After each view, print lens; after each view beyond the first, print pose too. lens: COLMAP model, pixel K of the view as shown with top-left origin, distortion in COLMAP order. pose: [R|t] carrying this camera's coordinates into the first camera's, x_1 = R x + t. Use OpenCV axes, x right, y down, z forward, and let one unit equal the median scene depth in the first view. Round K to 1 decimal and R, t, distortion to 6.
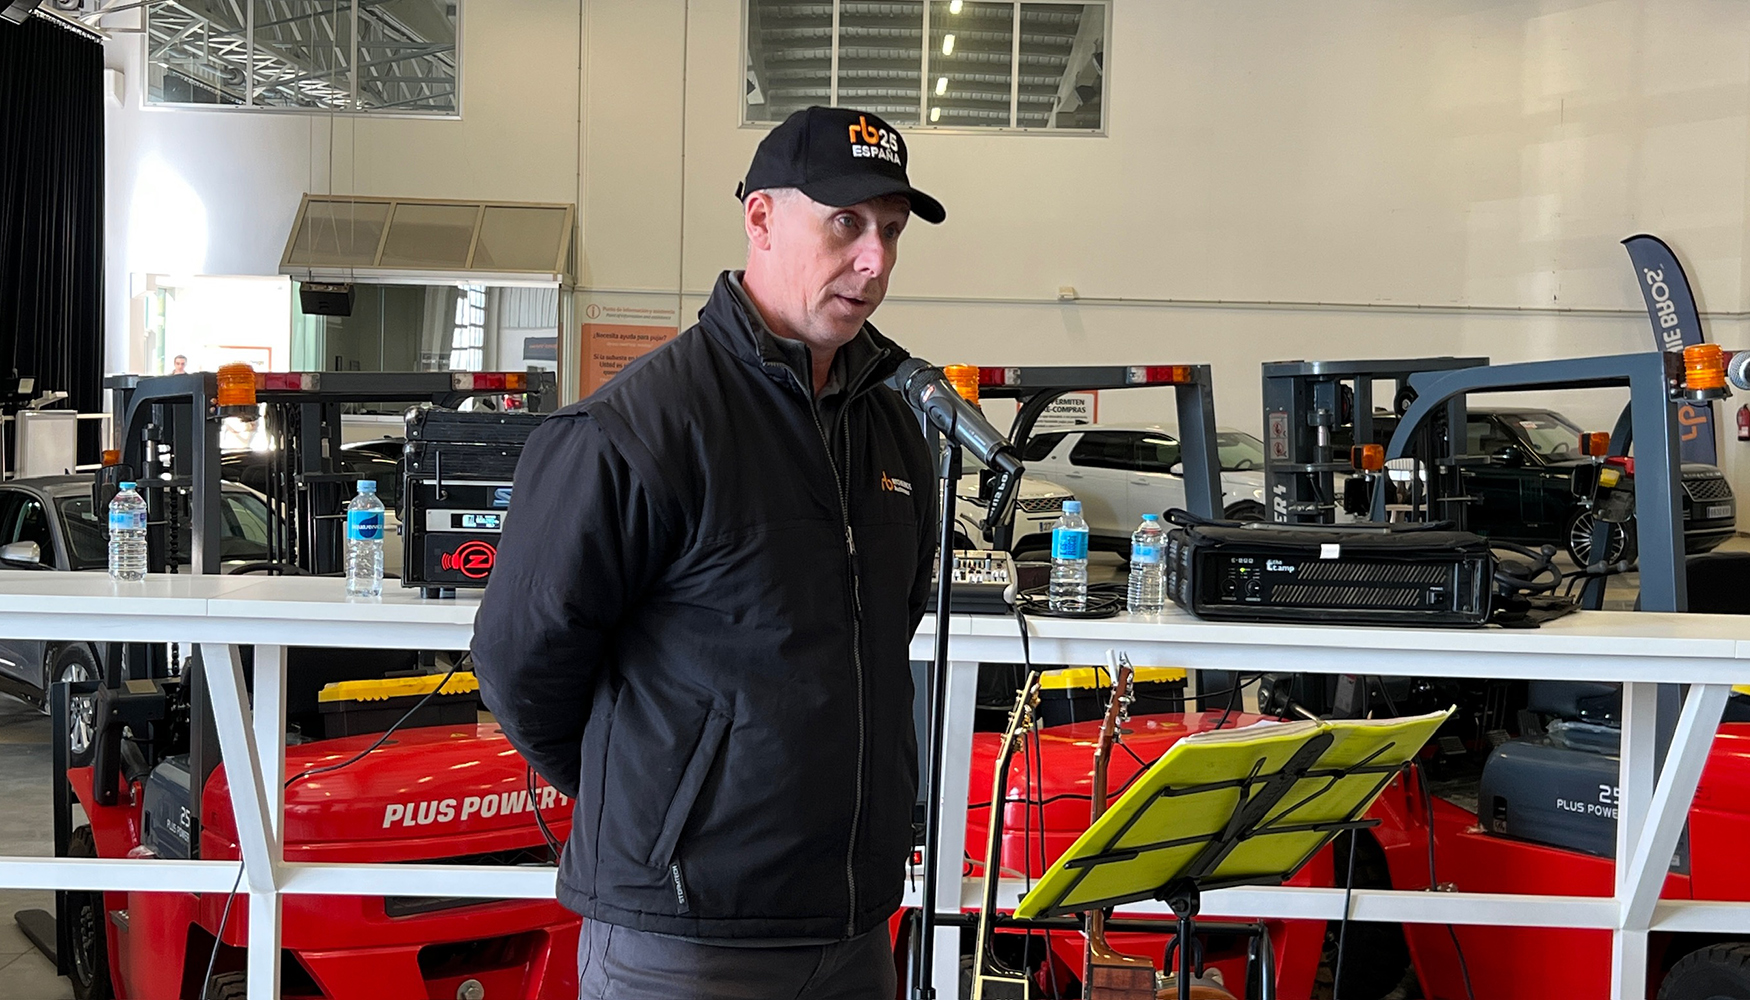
lens RADIAL K [[2206.2, 0, 873.3], [0, 2206.2, 491.8], [0, 0, 1]] dist [0.075799, 0.000000]
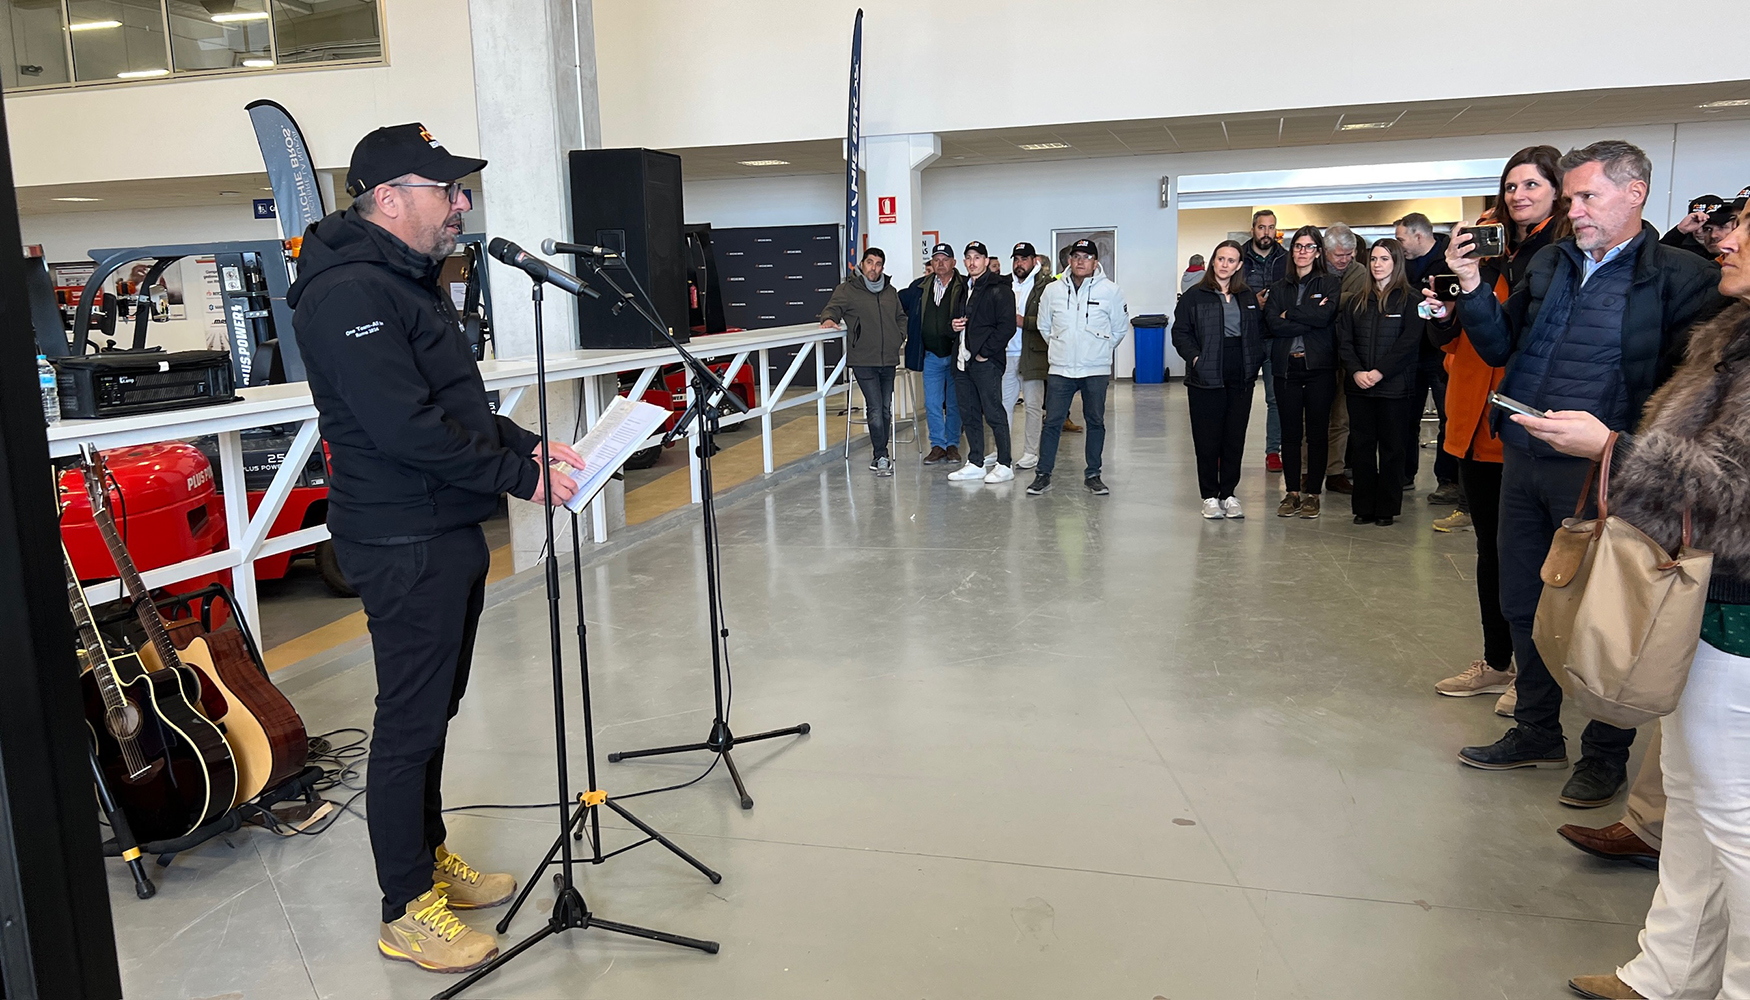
lens RADIAL K [[1290.8, 0, 872.6], [0, 1290.8, 508.0], [0, 0, 1]] dist [0.018081, 0.019451]
pose [[0.312552, -0.209384, 0.926536, -0.419253], [0.074469, 0.977802, 0.195849, -0.015685], [-0.946977, 0.007786, 0.321207, 0.144680]]
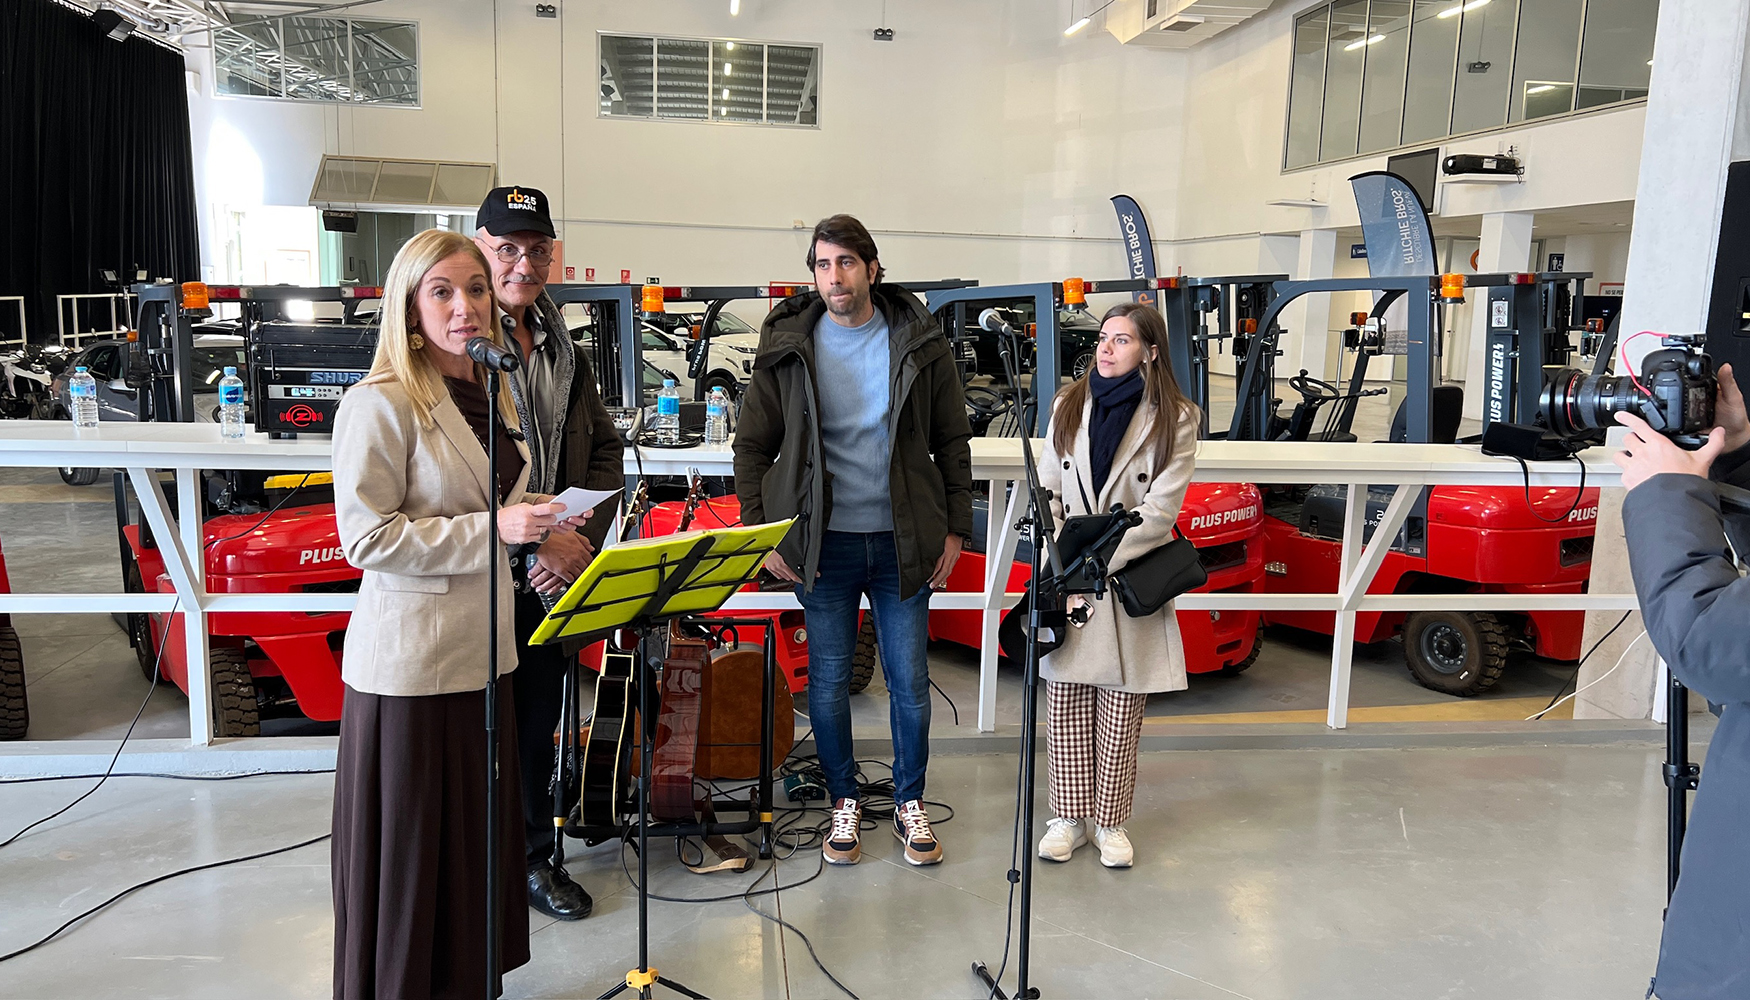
lens RADIAL K [[1290.8, 0, 879.3], [0, 1290.8, 491.5], [0, 0, 1]] dist [0.018081, 0.019451]
pose [[0.993976, -0.012191, 0.108922, 0.087313], [-0.001469, 0.992224, 0.124456, -0.020830], [-0.109593, -0.123866, 0.986228, -0.007643]]
